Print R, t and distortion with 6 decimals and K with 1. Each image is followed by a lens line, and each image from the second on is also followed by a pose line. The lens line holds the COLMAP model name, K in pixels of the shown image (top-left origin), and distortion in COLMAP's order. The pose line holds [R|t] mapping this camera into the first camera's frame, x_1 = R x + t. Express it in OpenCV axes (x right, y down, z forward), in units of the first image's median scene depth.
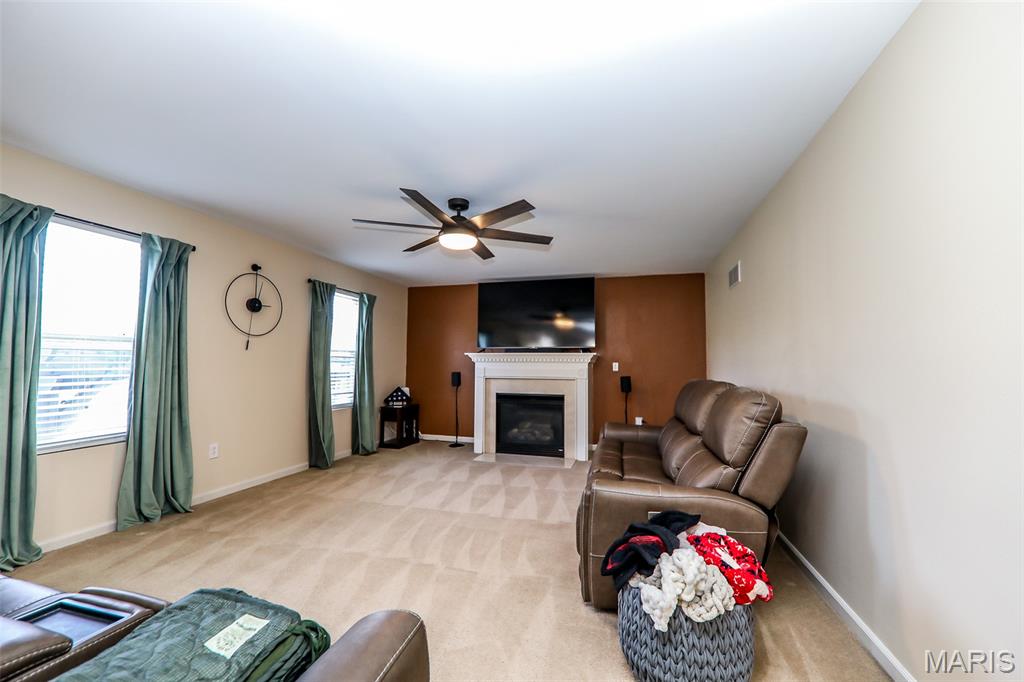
lens RADIAL K [[408.6, 0, 510.3], [0, 408.6, 345.0], [0, 0, 1]] dist [0.007903, -0.001905]
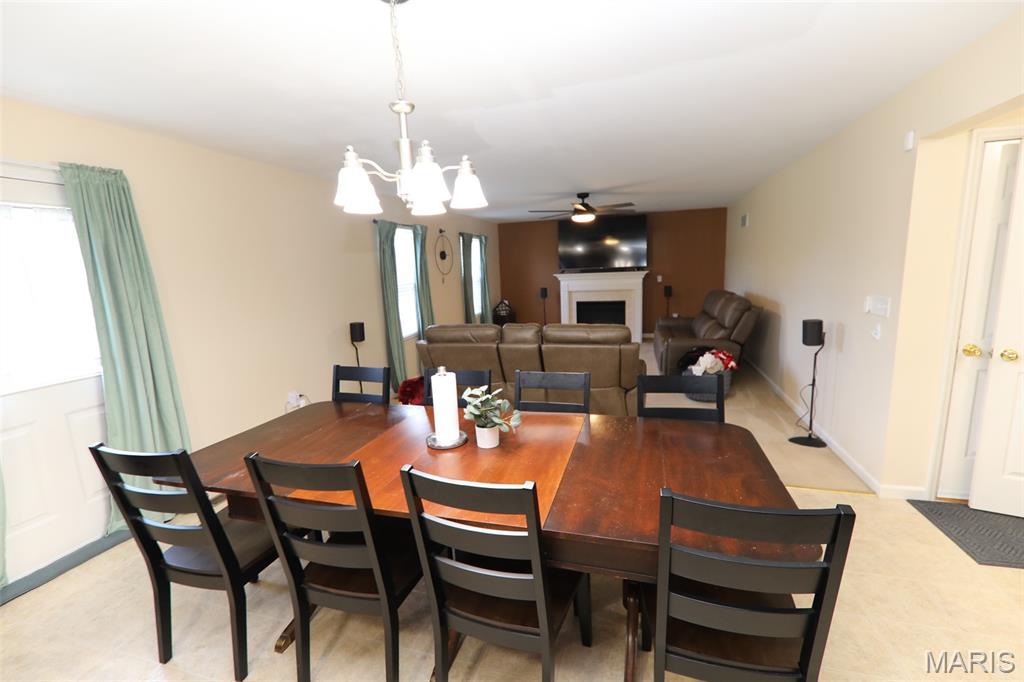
lens RADIAL K [[408.6, 0, 517.4], [0, 408.6, 346.1], [0, 0, 1]] dist [0.007903, -0.001905]
pose [[0.998605, -0.044795, -0.027972, -0.247581], [0.050075, 0.971422, 0.232016, -0.089556], [0.016779, -0.233093, 0.972310, -0.539318]]
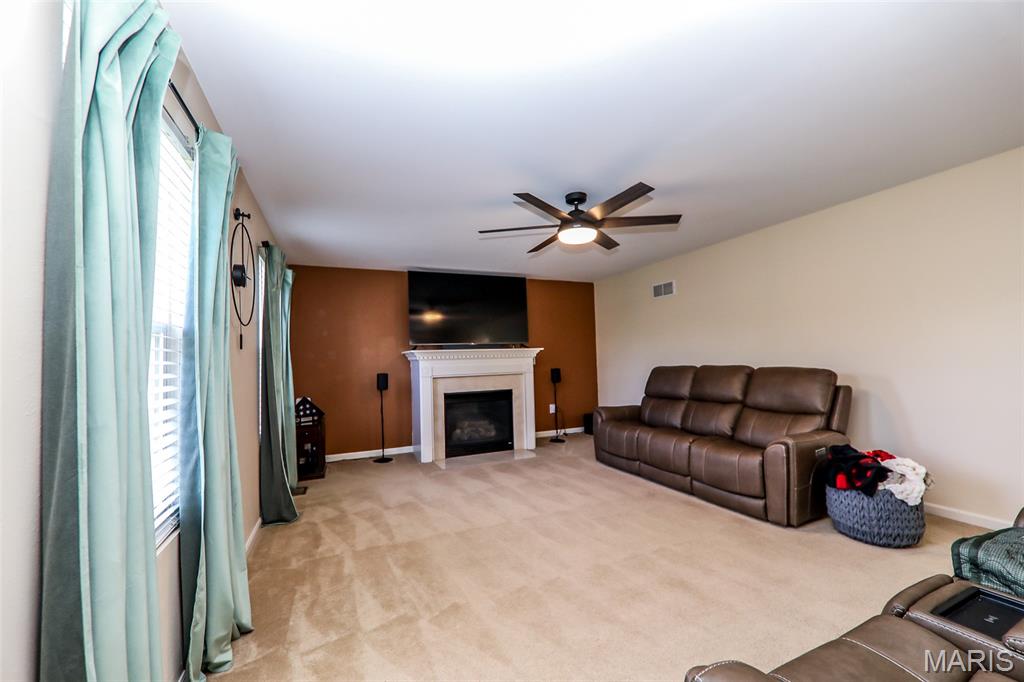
lens RADIAL K [[408.6, 0, 518.1], [0, 408.6, 348.7], [0, 0, 1]] dist [0.007903, -0.001905]
pose [[0.768560, -0.013604, 0.639633, -0.575971], [0.004179, 0.999859, 0.016244, 0.003273], [-0.639764, -0.009812, 0.768509, 0.219640]]
